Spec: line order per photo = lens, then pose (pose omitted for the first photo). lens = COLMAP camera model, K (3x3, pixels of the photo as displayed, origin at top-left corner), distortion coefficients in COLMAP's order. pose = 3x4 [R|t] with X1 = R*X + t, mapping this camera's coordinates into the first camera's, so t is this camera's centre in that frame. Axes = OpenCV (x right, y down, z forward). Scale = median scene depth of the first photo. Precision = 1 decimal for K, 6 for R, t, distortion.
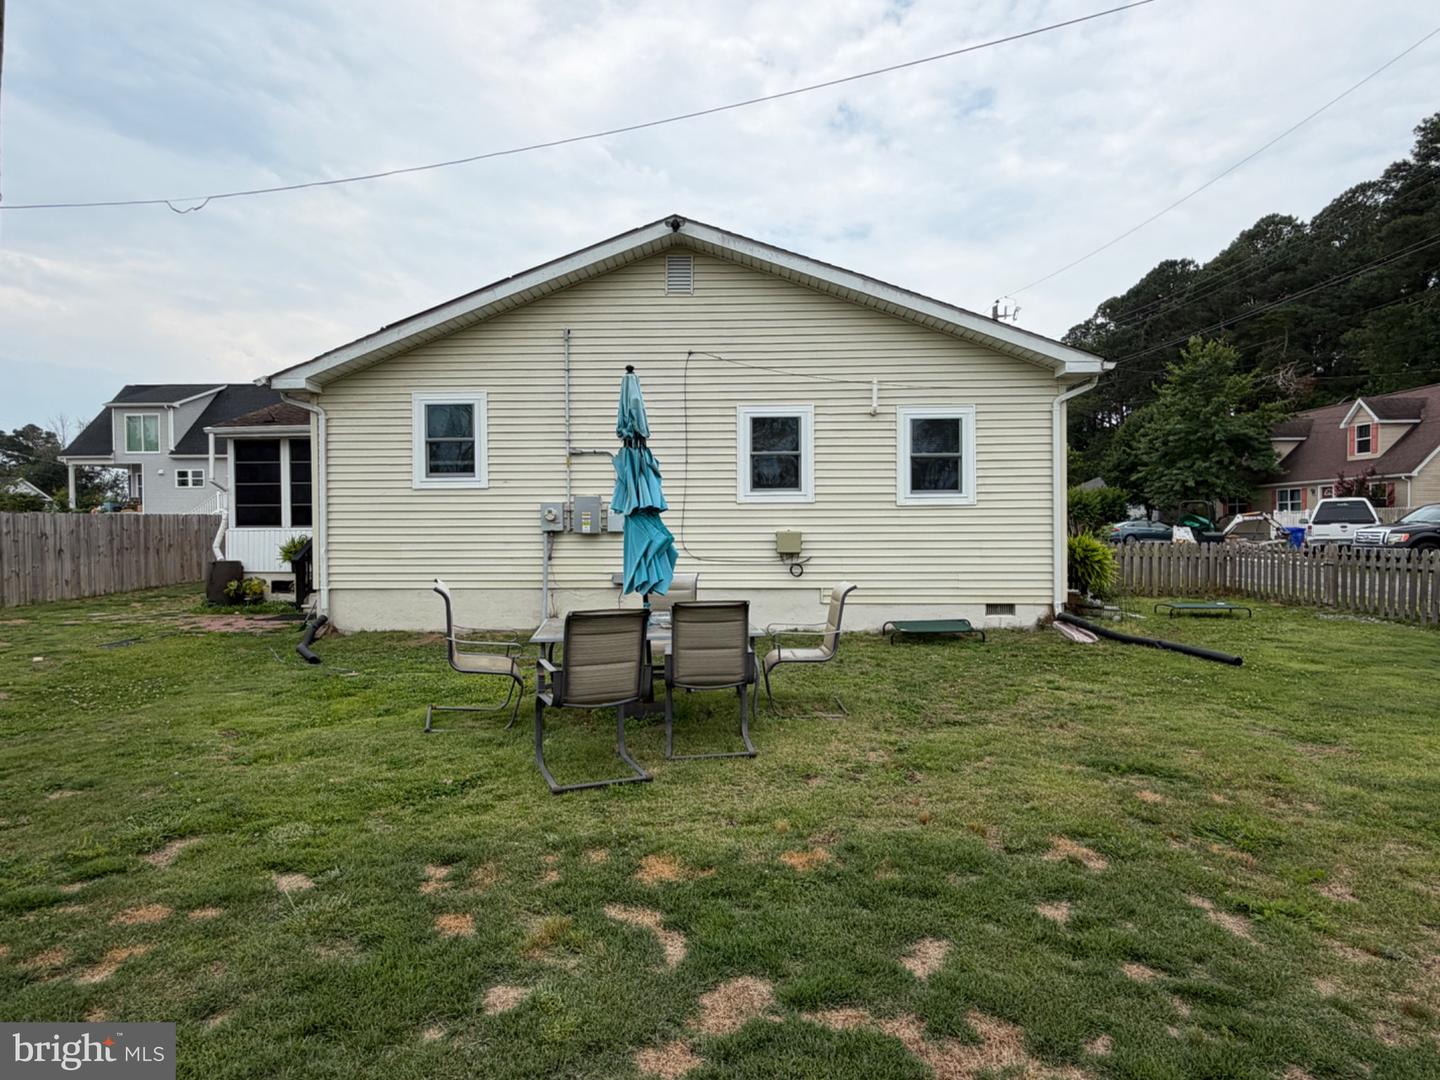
lens RADIAL K [[775.8, 0, 722.9], [0, 775.8, 540.0], [0, 0, 1]] dist [-0.026855, -0.002348]
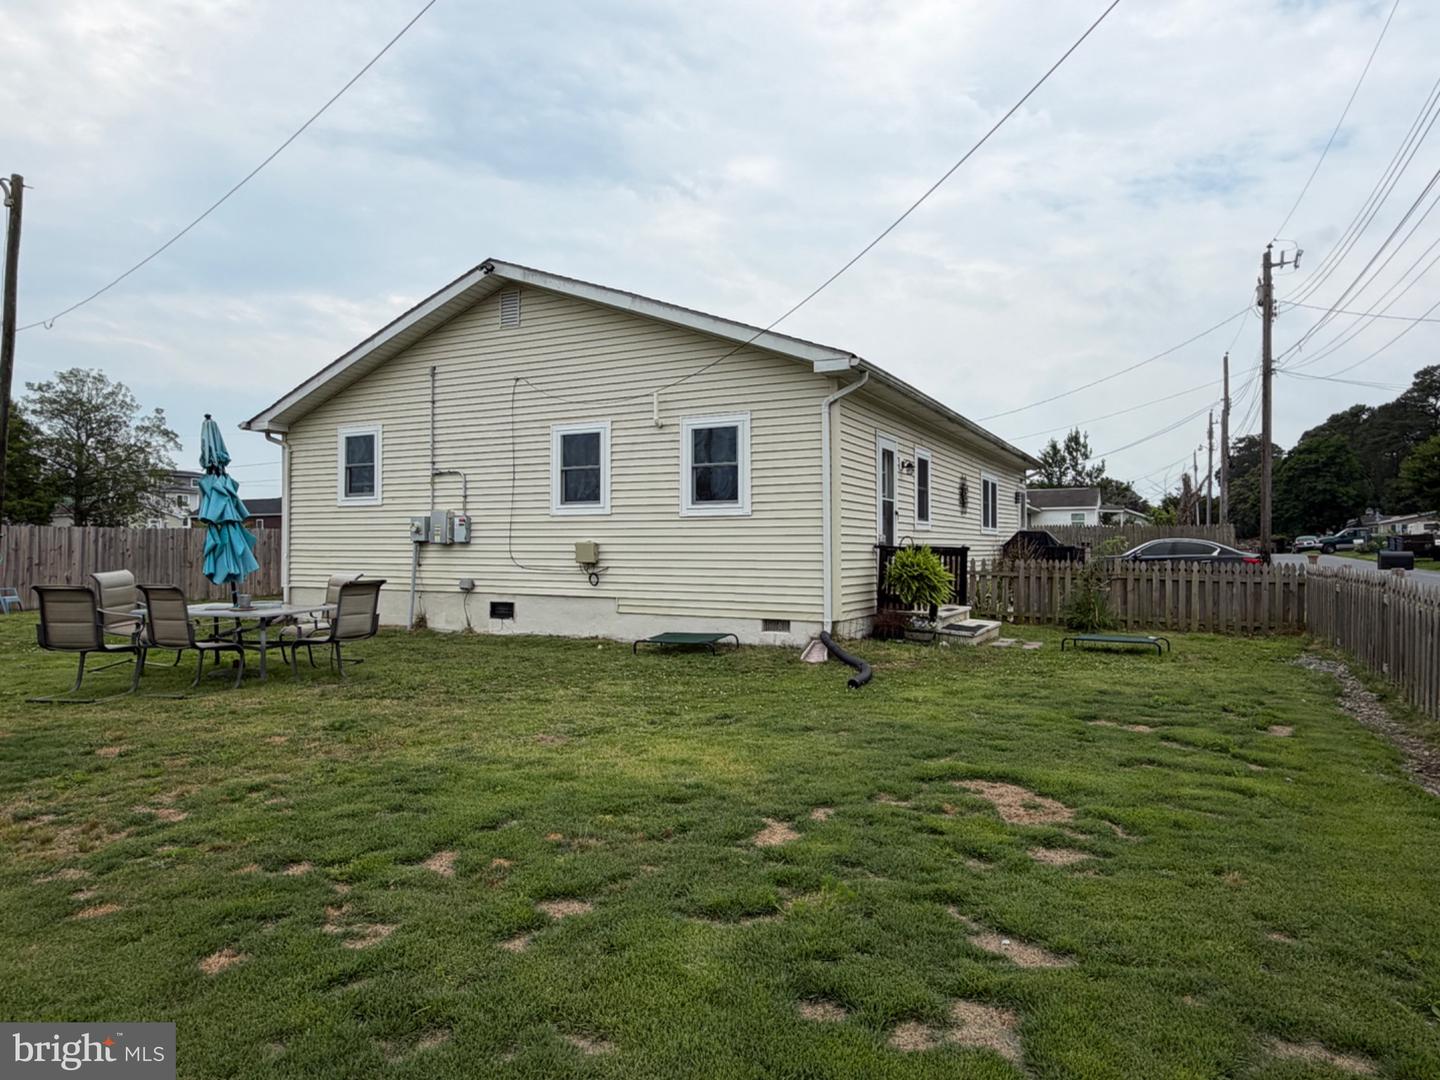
lens RADIAL K [[898.6, 0, 722.3], [0, 898.6, 538.5], [0, 0, 1]] dist [0.003688, 0.000154]
pose [[0.904917, 0.001476, -0.425585, 0.763971], [-0.012156, 0.999676, -0.022378, 0.008829], [0.425414, 0.025424, 0.904642, -0.023857]]
